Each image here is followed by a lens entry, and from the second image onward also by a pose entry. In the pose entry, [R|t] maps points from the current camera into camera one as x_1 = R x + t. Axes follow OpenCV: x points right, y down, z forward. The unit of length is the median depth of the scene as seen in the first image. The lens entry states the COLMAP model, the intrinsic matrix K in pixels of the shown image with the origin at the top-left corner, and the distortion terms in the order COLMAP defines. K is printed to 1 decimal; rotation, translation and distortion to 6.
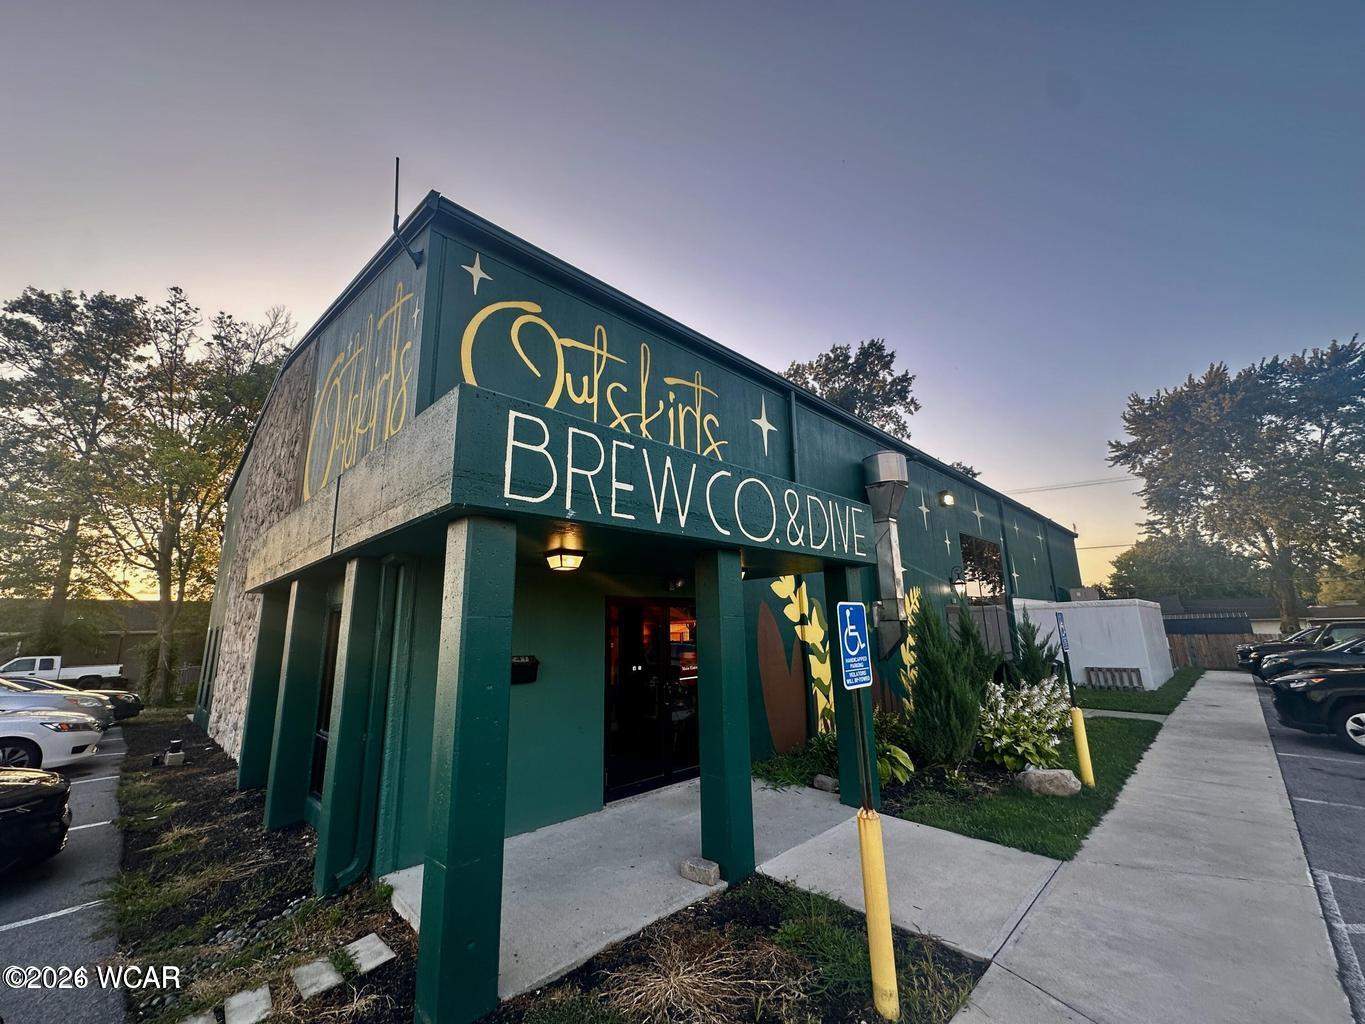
lens RADIAL K [[544.9, 0, 680.9], [0, 544.9, 513.3], [0, 0, 1]] dist [-0.002969, 0.000404]
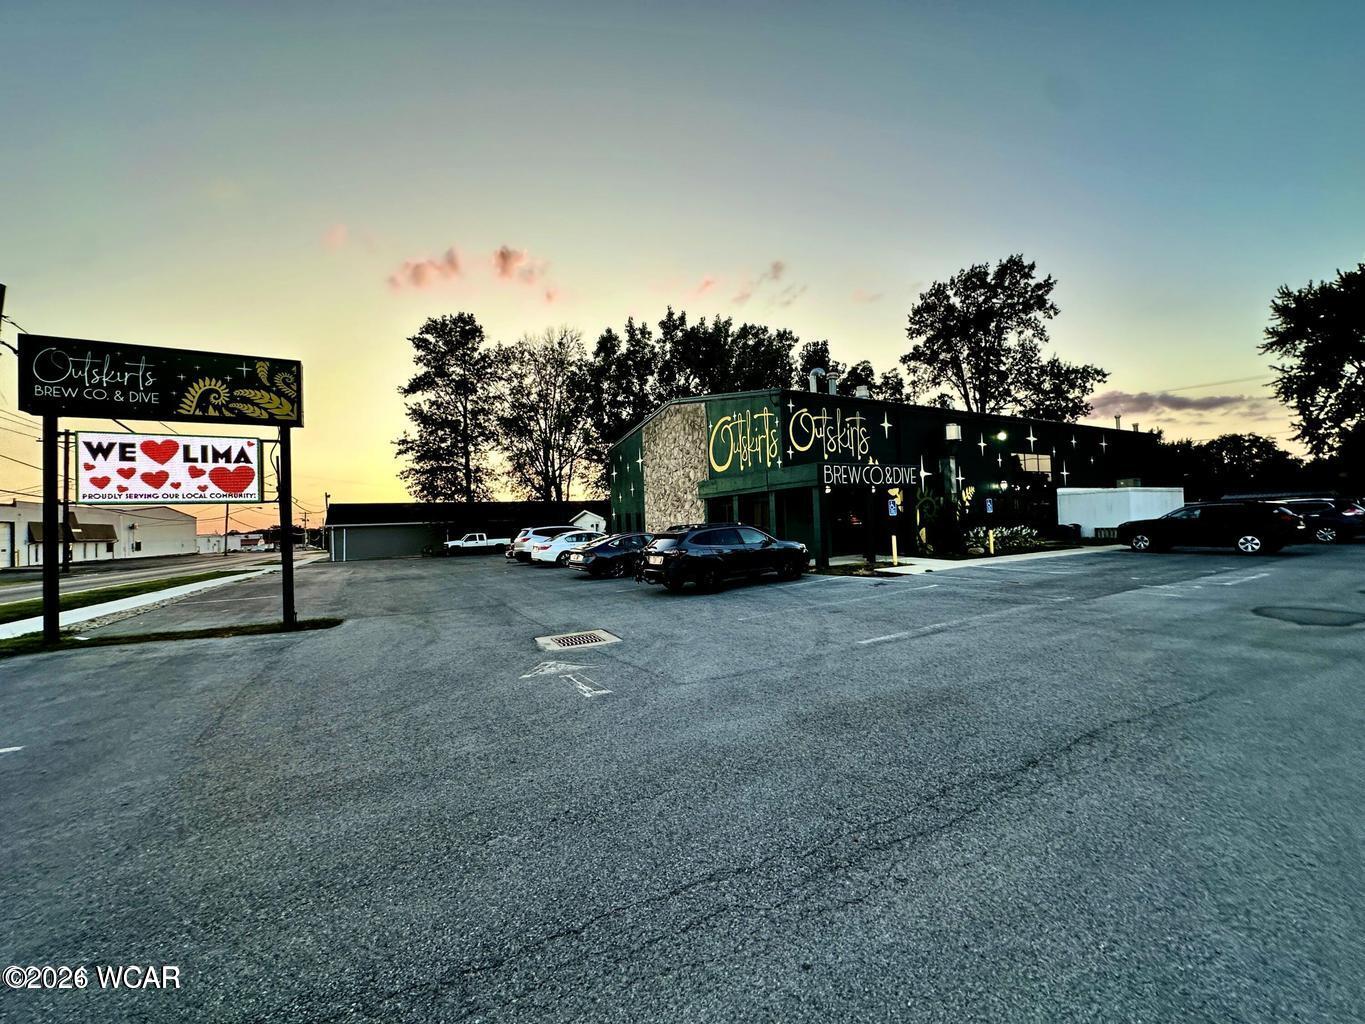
lens RADIAL K [[544.9, 0, 681.6], [0, 544.9, 510.8], [0, 0, 1]] dist [-0.002969, 0.000404]
pose [[0.965980, -0.019160, -0.257904, -0.069805], [0.068953, 0.980234, 0.185438, -0.195095], [0.249253, -0.196913, 0.948208, -1.038986]]
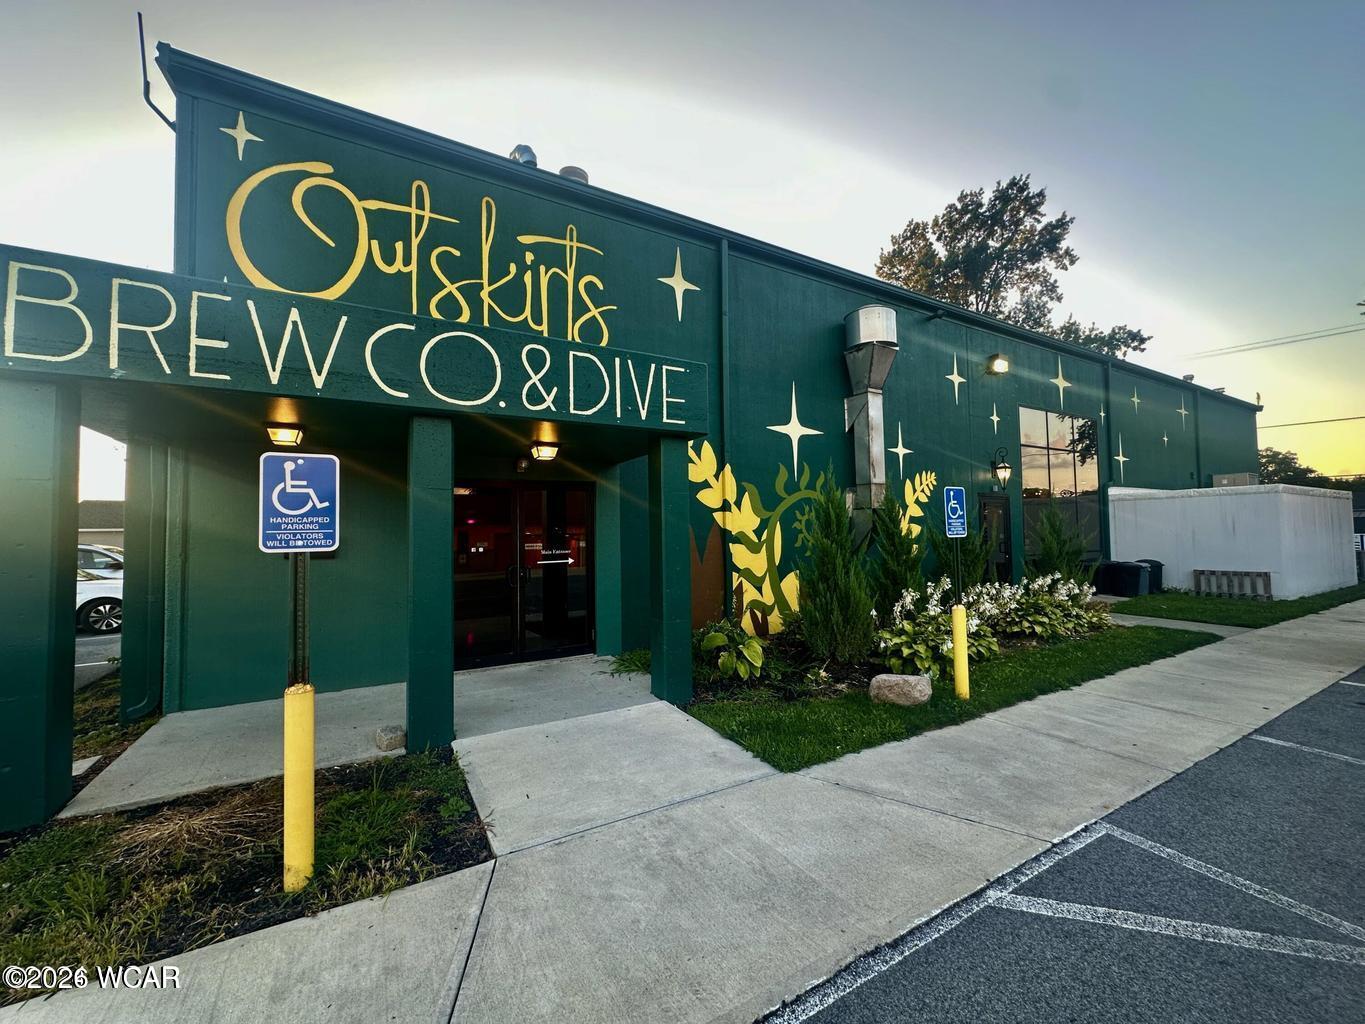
lens RADIAL K [[544.9, 0, 681.0], [0, 544.9, 510.0], [0, 0, 1]] dist [-0.002969, 0.000404]
pose [[0.967953, -0.003738, -0.251104, 0.242056], [0.047047, 0.984885, 0.166695, 0.030461], [0.246685, -0.173167, 0.953499, 0.074111]]
